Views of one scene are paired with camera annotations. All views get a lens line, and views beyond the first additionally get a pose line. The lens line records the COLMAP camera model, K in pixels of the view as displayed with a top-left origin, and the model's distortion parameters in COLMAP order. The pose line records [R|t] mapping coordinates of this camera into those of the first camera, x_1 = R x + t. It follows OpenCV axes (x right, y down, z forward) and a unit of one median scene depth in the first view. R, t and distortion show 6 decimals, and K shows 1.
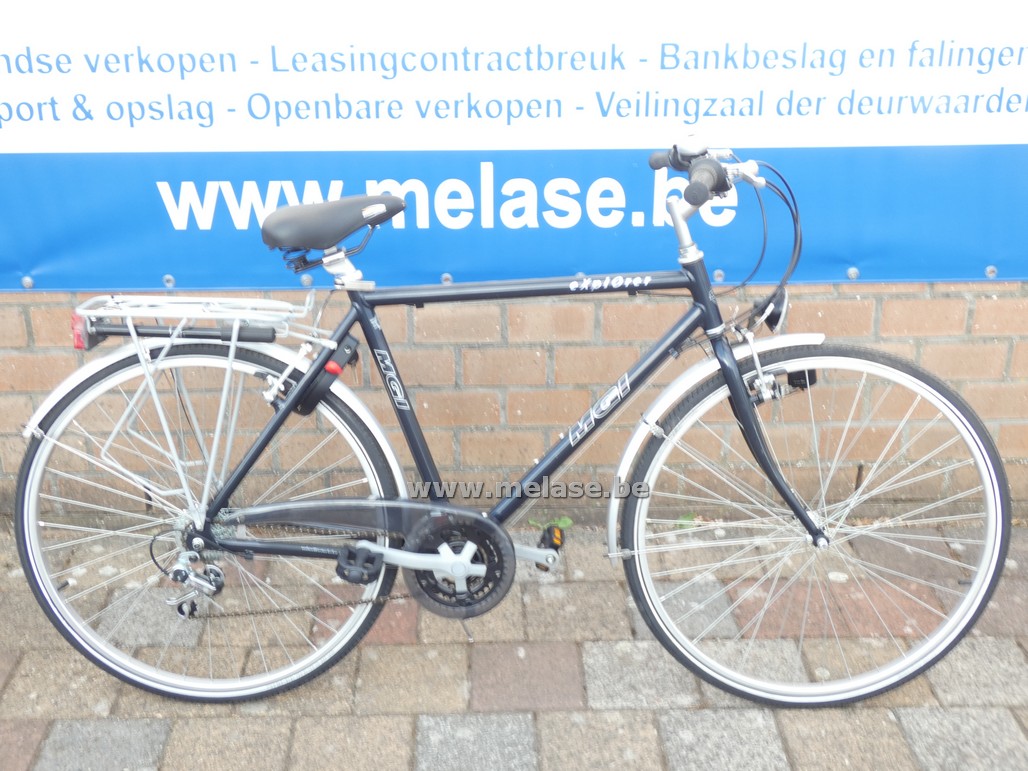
lens RADIAL K [[1242.8, 0, 509.6], [0, 1242.8, 382.3], [0, 0, 1]] dist [0.035816, -0.062096]
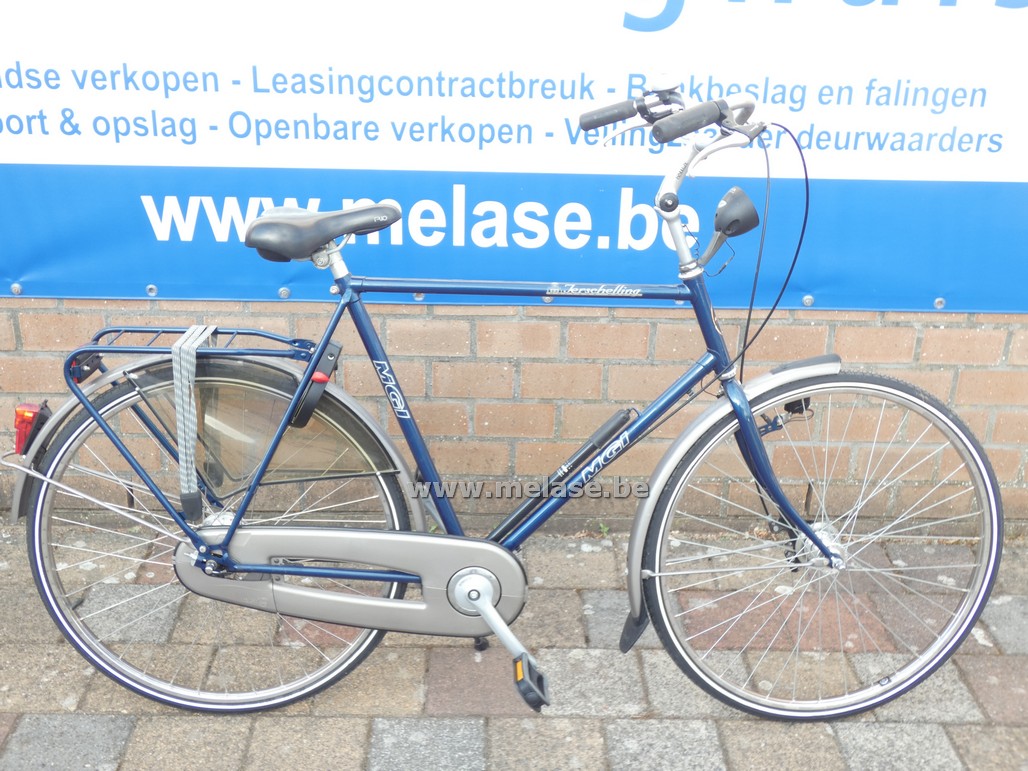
lens RADIAL K [[1136.9, 0, 510.7], [0, 1136.9, 388.7], [0, 0, 1]] dist [-0.001144, 0.004767]
pose [[0.999631, 0.026888, 0.003961, 0.026554], [-0.026924, 0.999594, 0.009345, -0.016770], [-0.003708, -0.009448, 0.999948, 0.050805]]
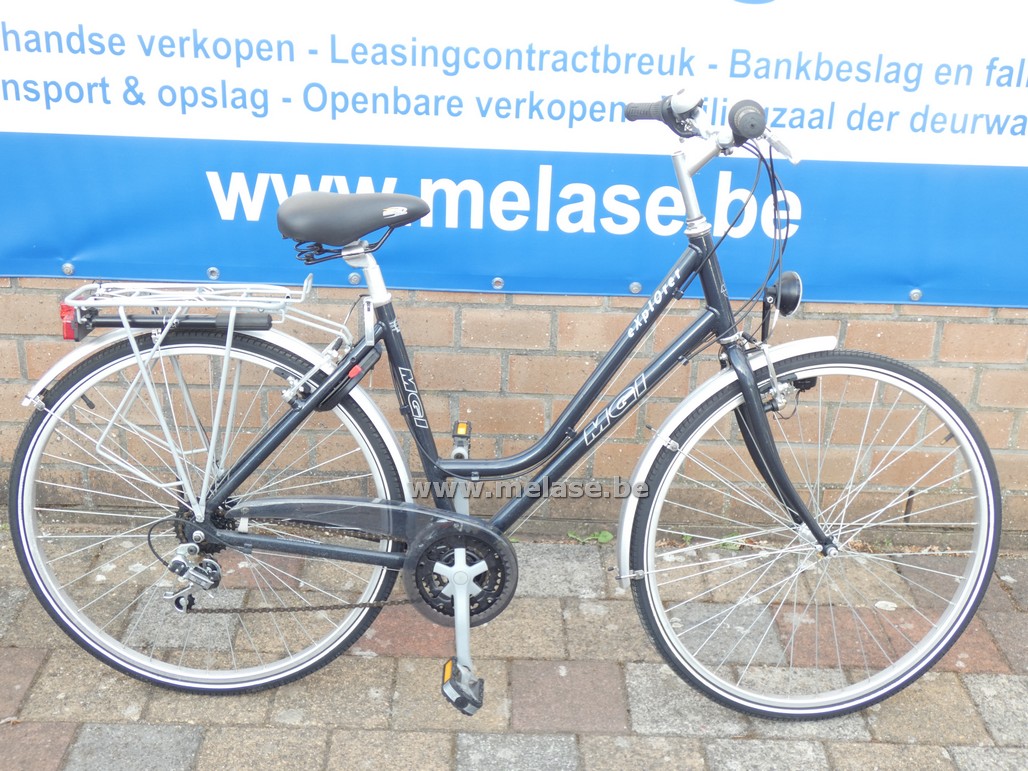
lens RADIAL K [[1246.1, 0, 514.0], [0, 1246.1, 385.5], [0, 0, 1]] dist [0.029014, -0.033827]
pose [[0.999110, 0.042171, 0.000430, -0.037581], [-0.042172, 0.999102, 0.003981, -0.007683], [-0.000261, -0.003996, 0.999992, 0.026536]]
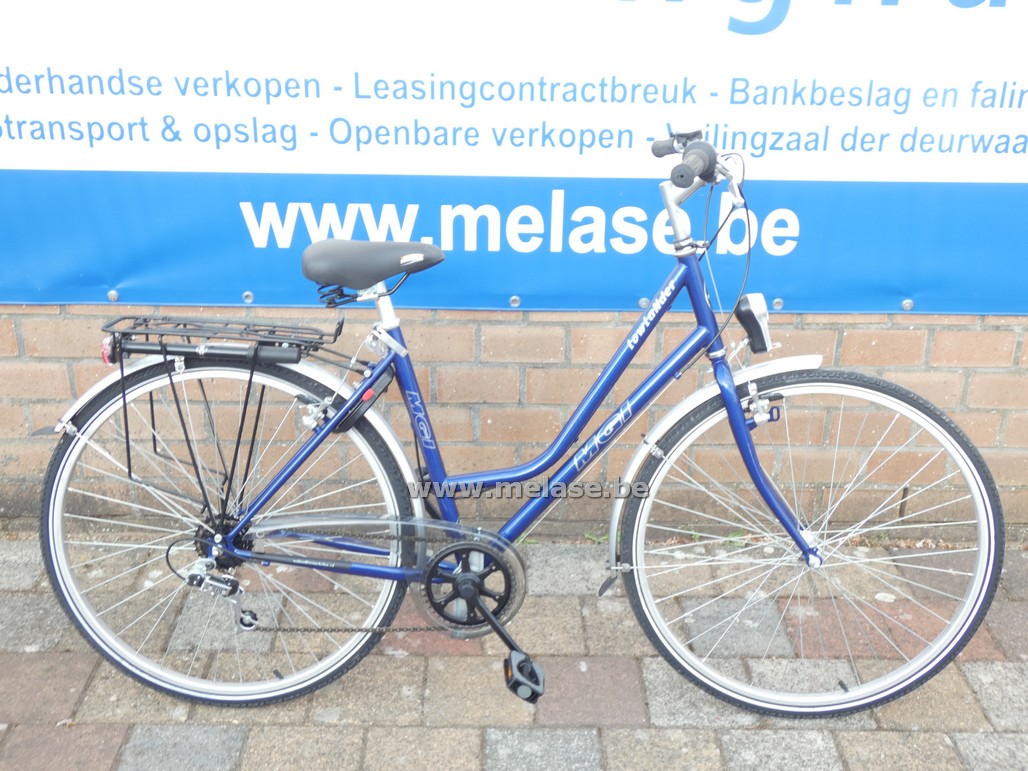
lens RADIAL K [[1136.1, 0, 514.1], [0, 1136.1, 382.6], [0, 0, 1]] dist [0.010009, -0.016342]
pose [[0.999690, 0.023604, -0.007935, -0.045034], [-0.023586, 0.999719, 0.002348, -0.018459], [0.007988, -0.002160, 0.999966, 0.057570]]
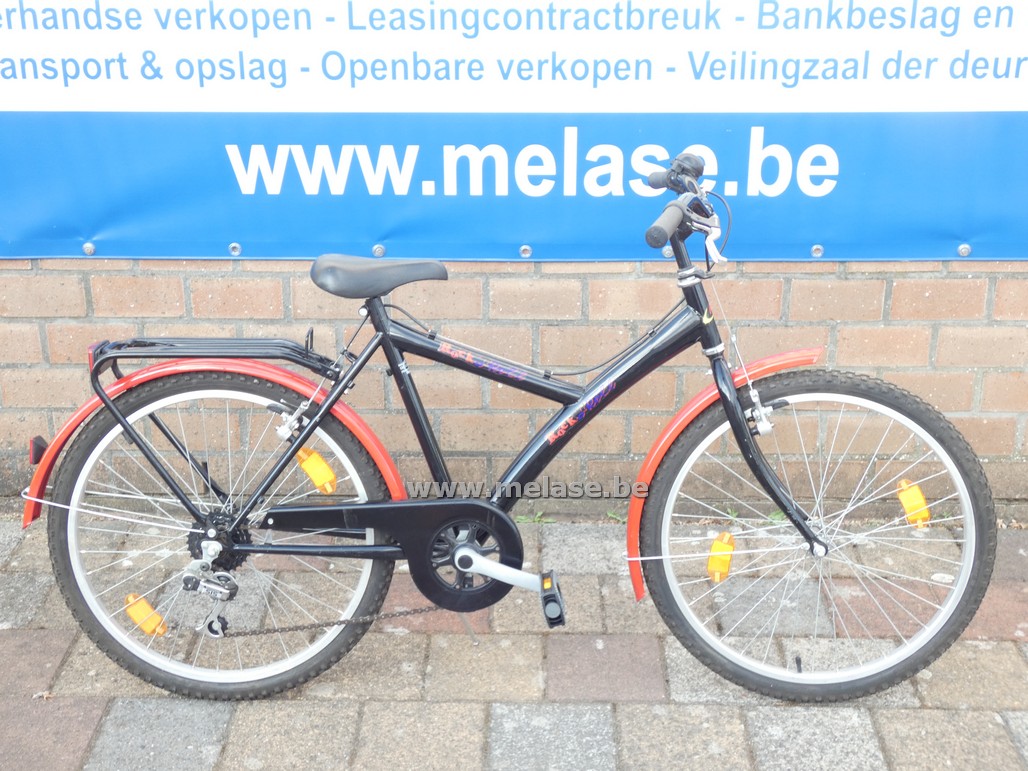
lens RADIAL K [[1412.5, 0, 505.4], [0, 1412.5, 382.1], [0, 0, 1]] dist [0.064748, -0.073444]
pose [[0.998671, 0.016911, -0.048685, -0.012744], [-0.017537, 0.999769, -0.012459, 0.032382], [0.048463, 0.013297, 0.998736, -0.076069]]
